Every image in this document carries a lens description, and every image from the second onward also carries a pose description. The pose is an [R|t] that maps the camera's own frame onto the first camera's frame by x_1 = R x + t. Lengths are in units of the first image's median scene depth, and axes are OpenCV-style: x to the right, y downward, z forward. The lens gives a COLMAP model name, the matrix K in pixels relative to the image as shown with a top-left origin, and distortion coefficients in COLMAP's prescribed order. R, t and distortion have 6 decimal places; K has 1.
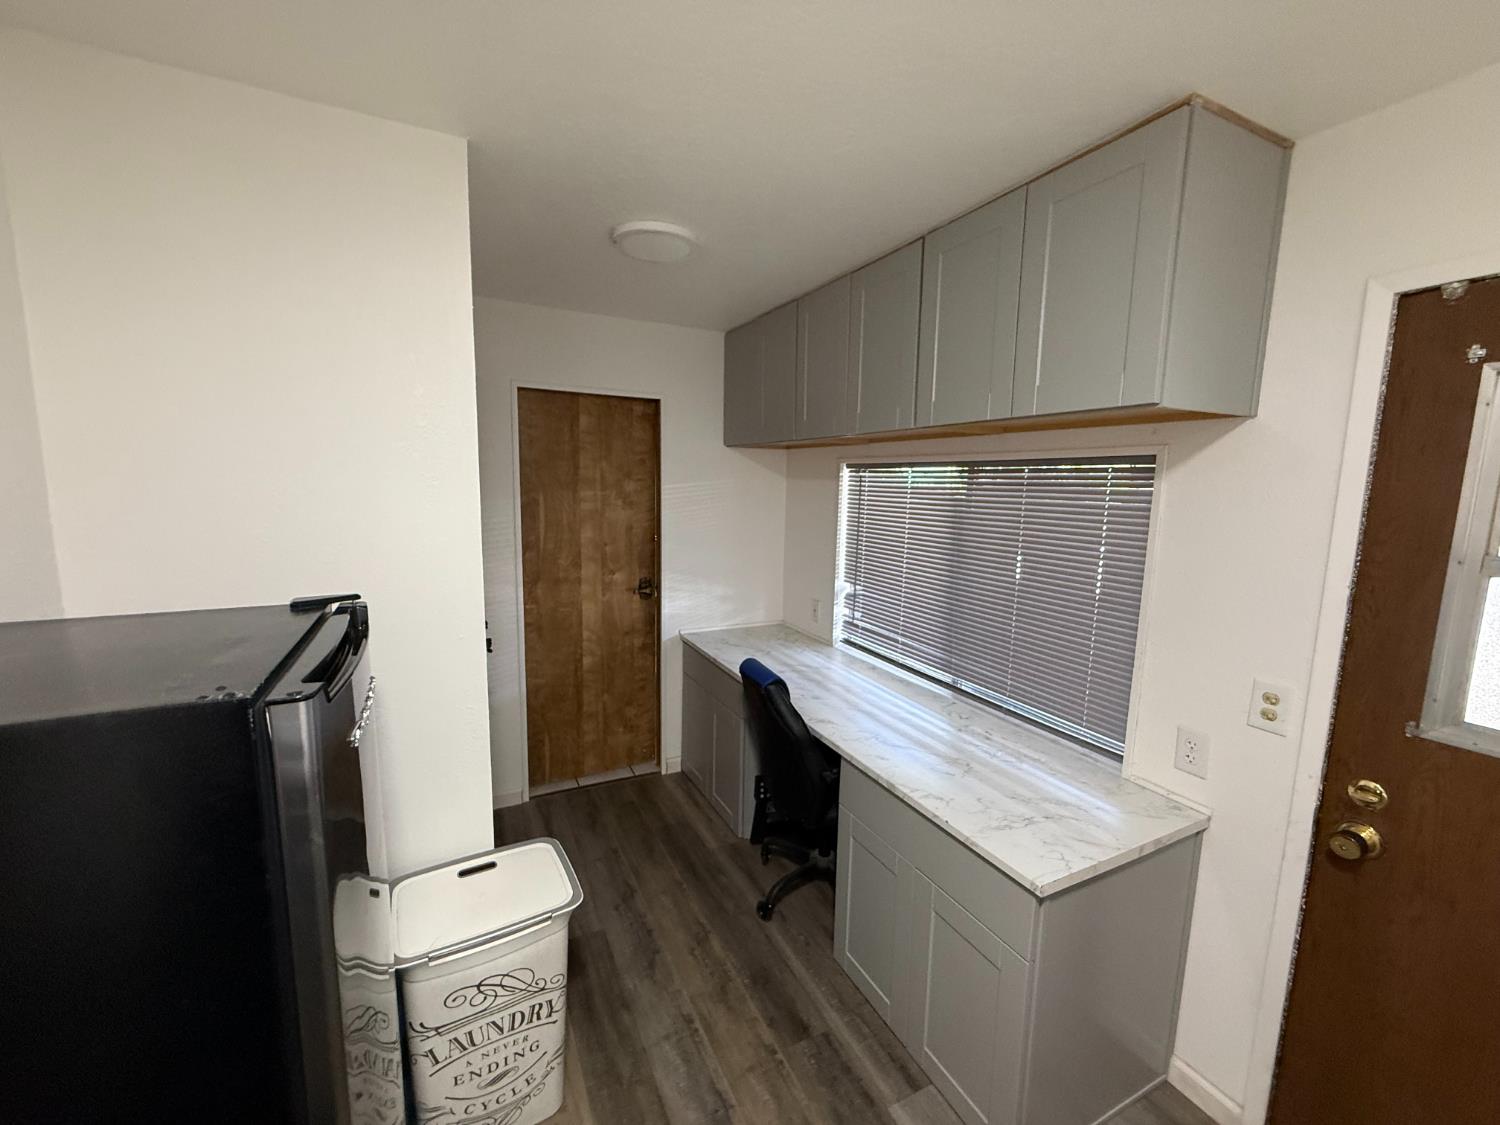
lens RADIAL K [[597.5, 0, 757.0], [0, 597.5, 560.8], [0, 0, 1]] dist [-0.001111, -0.000446]
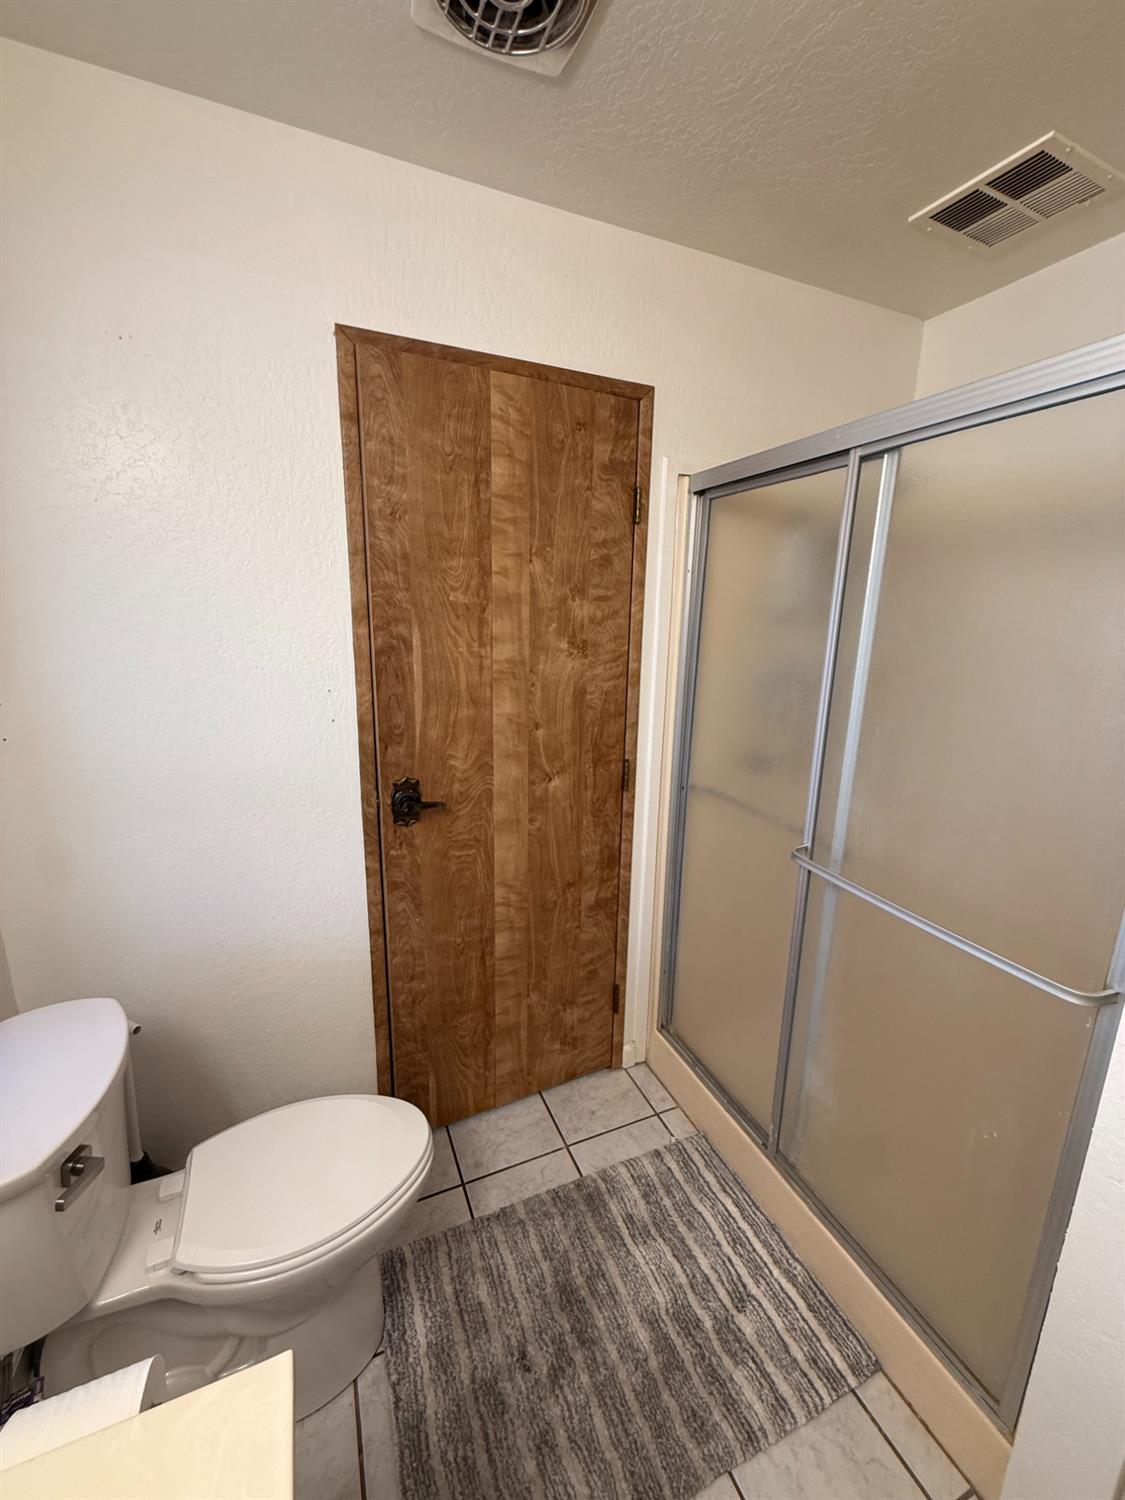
lens RADIAL K [[597.5, 0, 566.1], [0, 597.5, 746.1], [0, 0, 1]] dist [-0.001111, -0.000446]
pose [[0.998594, 0.010232, -0.052019, -0.201526], [-0.004904, 0.994821, 0.101526, -0.062898], [0.052788, -0.101128, 0.993472, 0.487485]]
